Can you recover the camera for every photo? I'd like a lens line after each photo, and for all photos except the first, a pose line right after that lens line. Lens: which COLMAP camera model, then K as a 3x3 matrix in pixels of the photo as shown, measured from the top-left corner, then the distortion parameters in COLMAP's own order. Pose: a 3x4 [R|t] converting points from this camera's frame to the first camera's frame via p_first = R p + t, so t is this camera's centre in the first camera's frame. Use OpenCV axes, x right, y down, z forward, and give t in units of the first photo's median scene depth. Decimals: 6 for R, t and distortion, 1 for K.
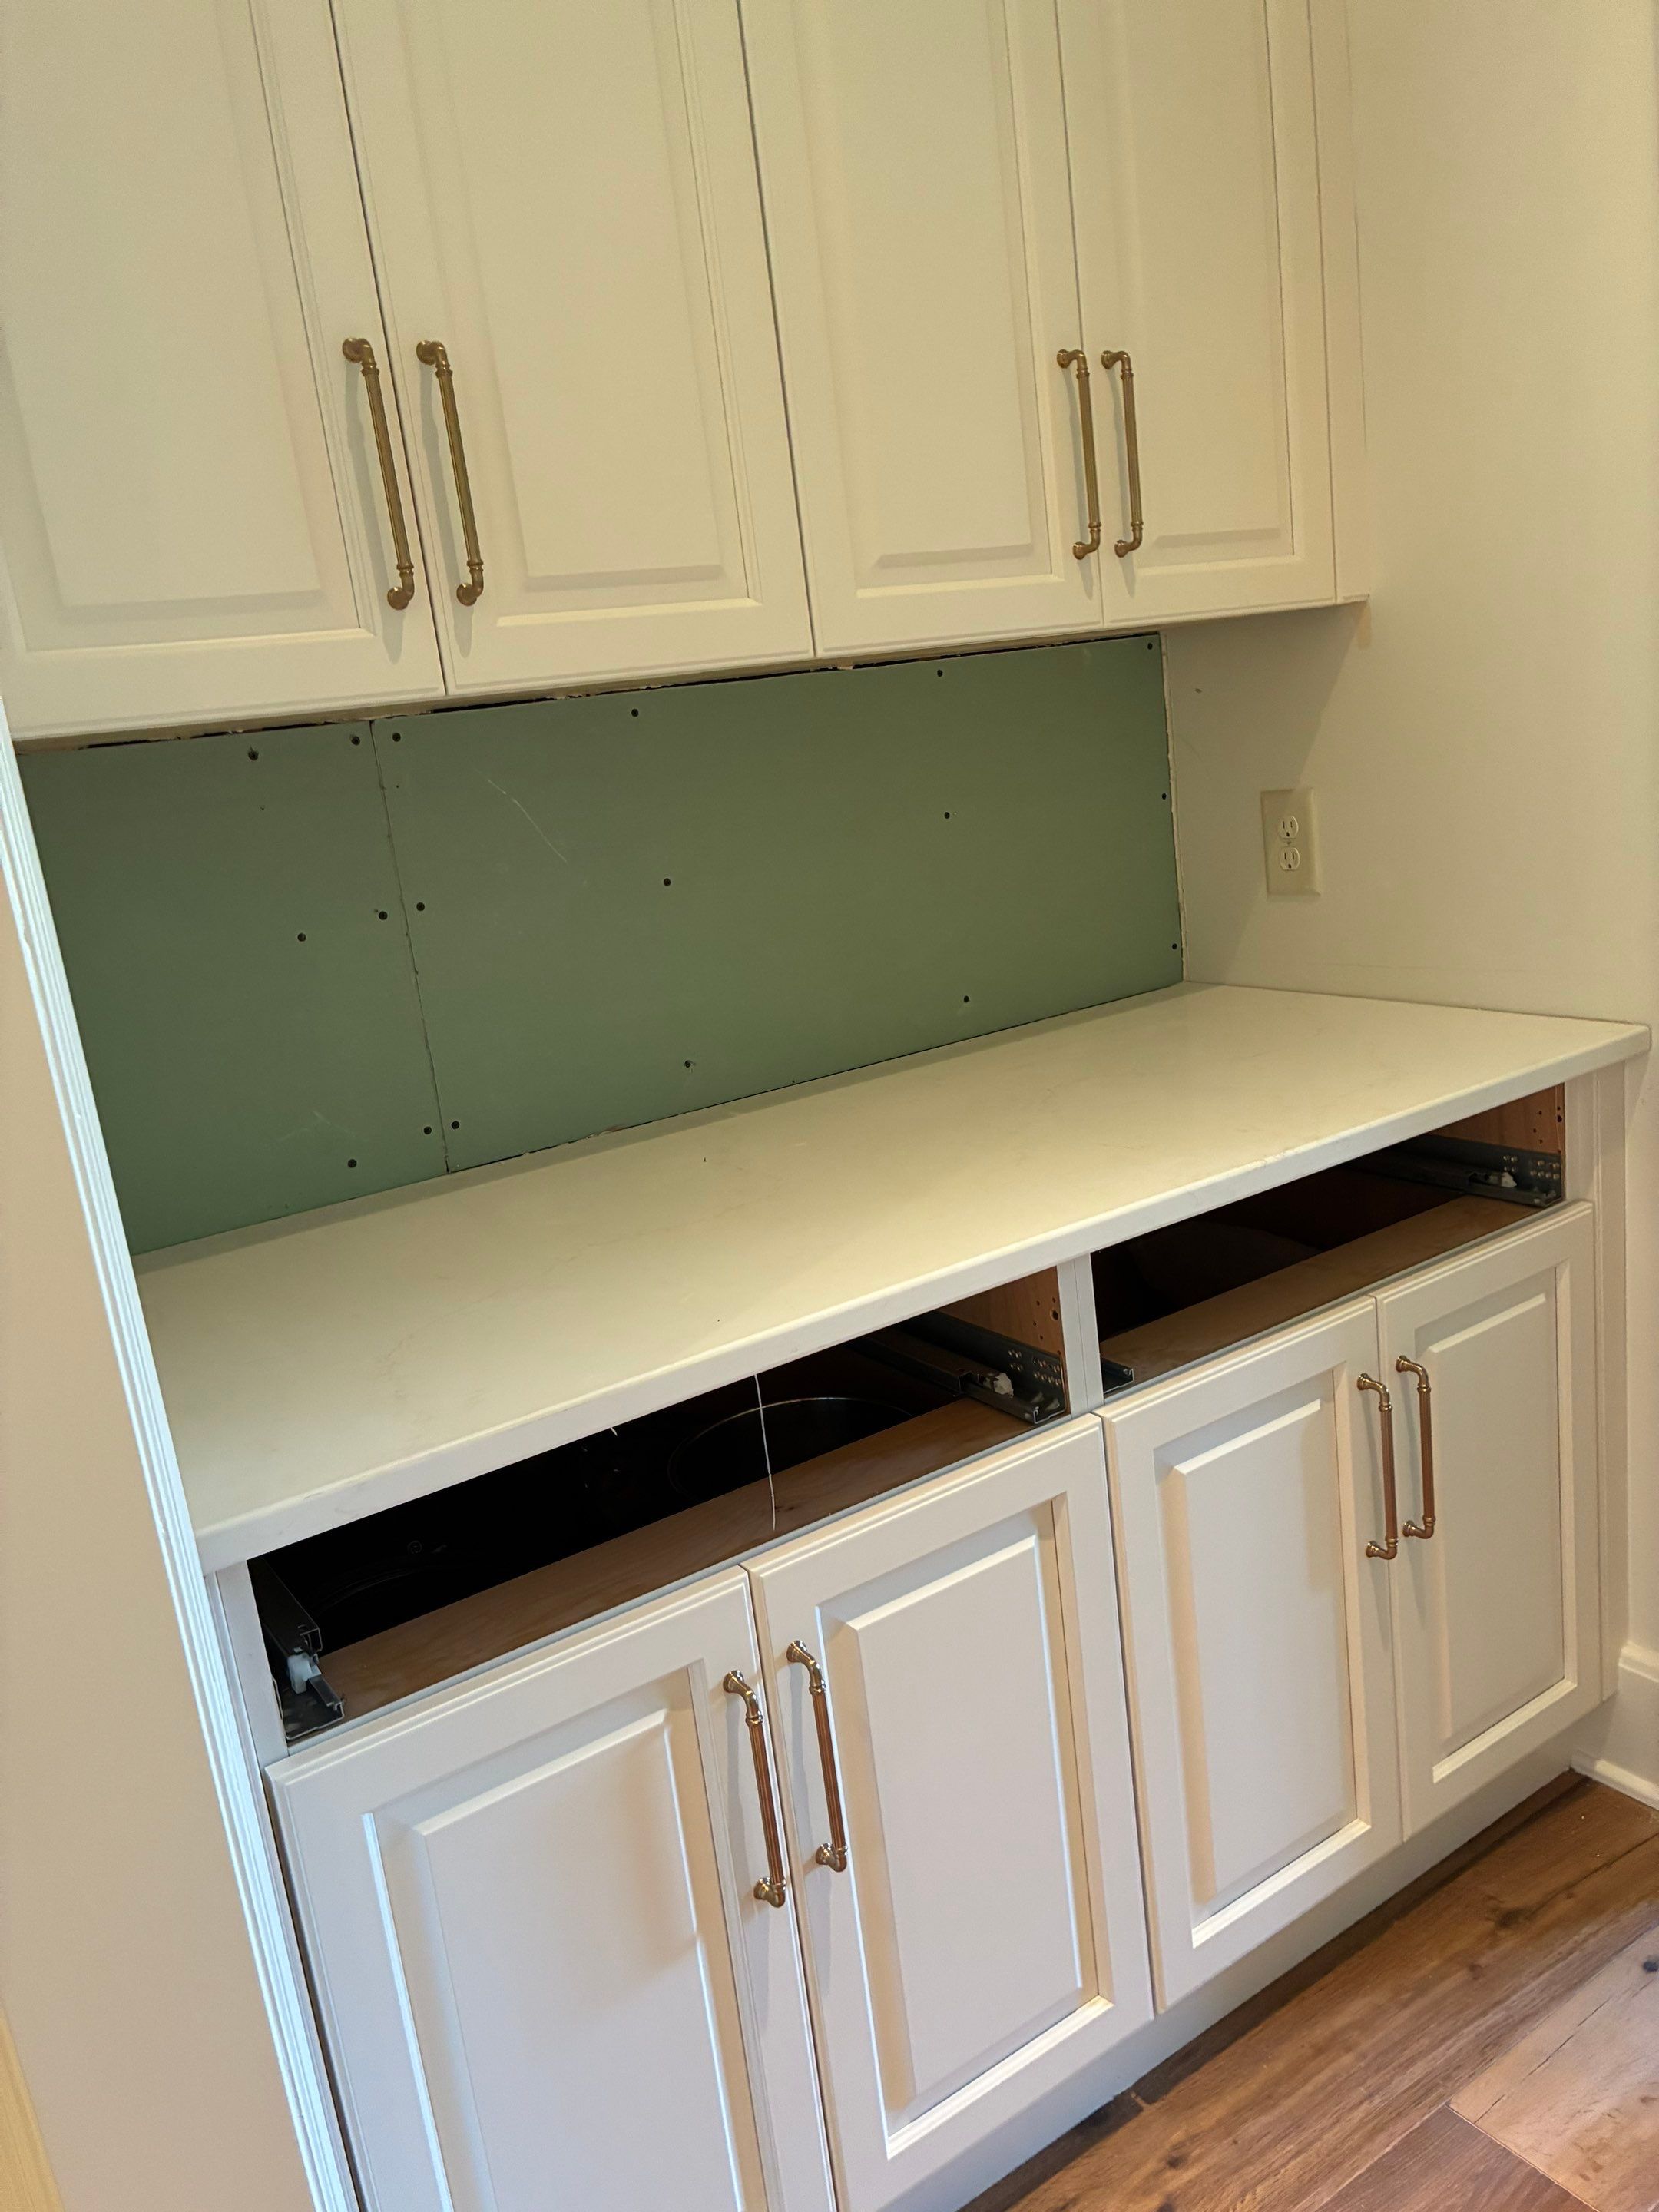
lens RADIAL K [[1666.7, 0, 820.7], [0, 1666.7, 1097.9], [0, 0, 1]] dist [0.045242, -0.055860]
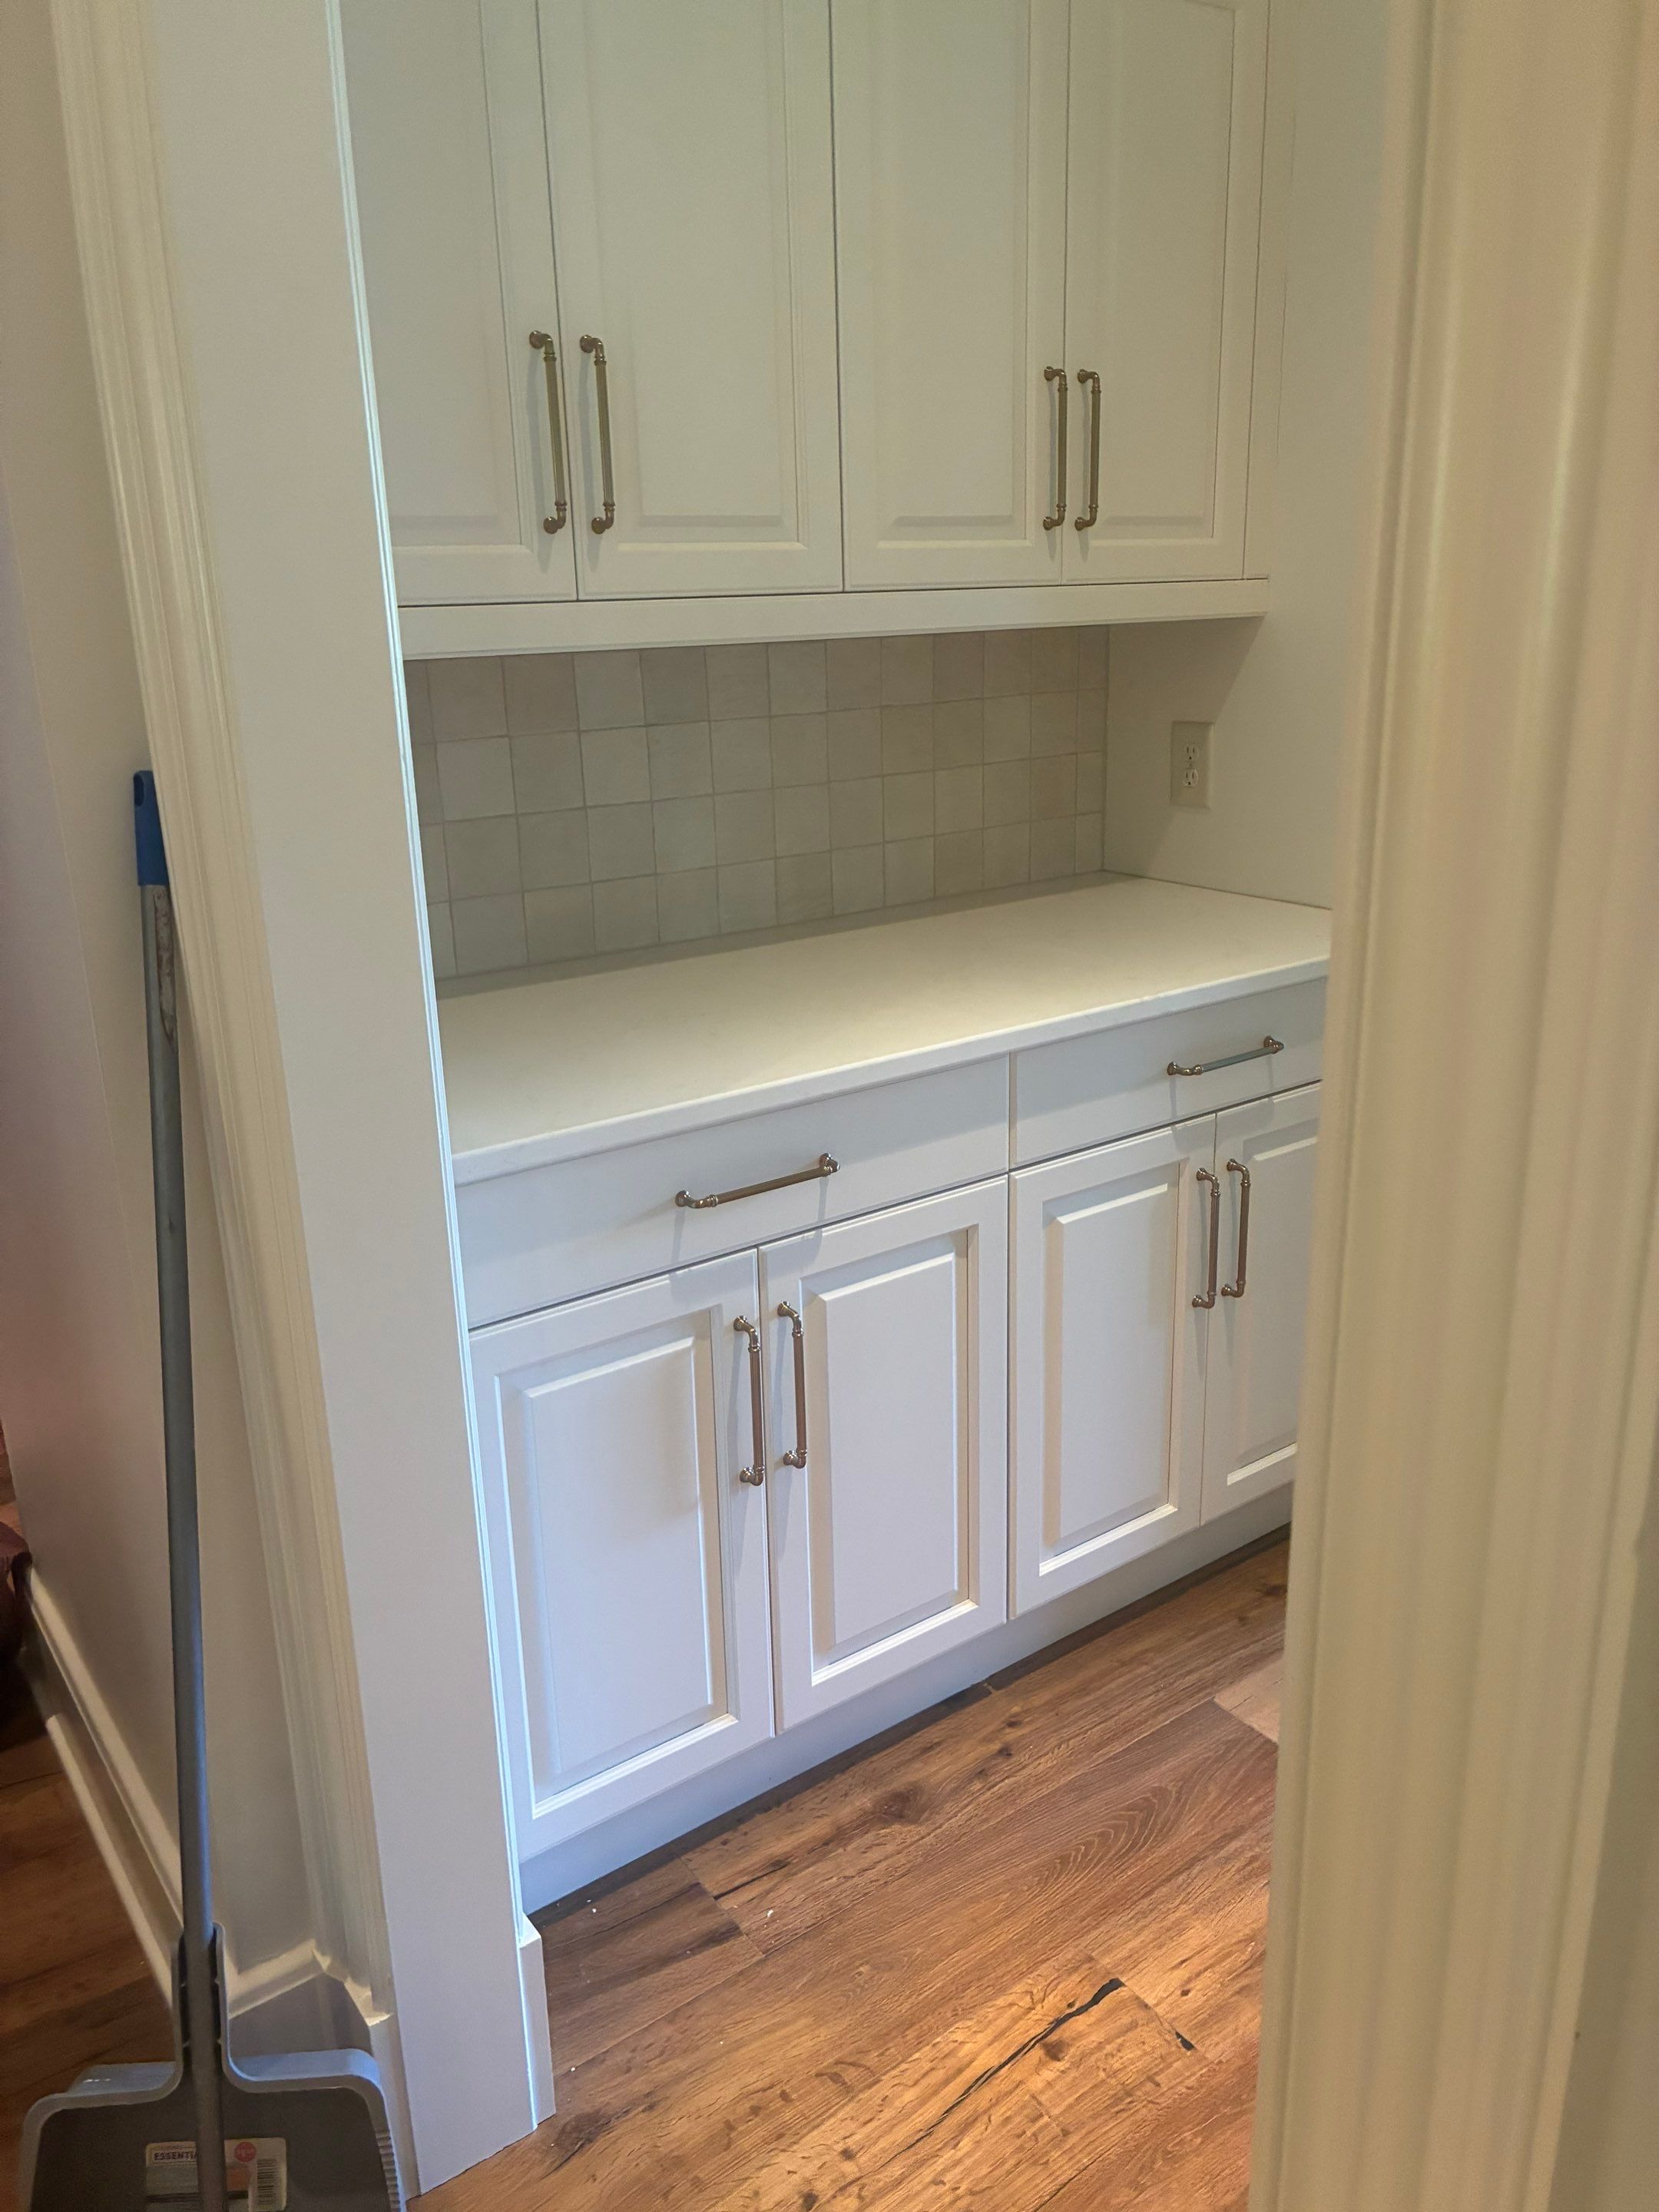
lens RADIAL K [[1666.7, 0, 822.1], [0, 1666.7, 1116.0], [0, 0, 1]] dist [0.045242, -0.055860]
pose [[0.995599, 0.073687, 0.057896, -0.063476], [-0.077877, 0.994228, 0.073802, 0.049994], [-0.052123, -0.077986, 0.995591, -0.332153]]
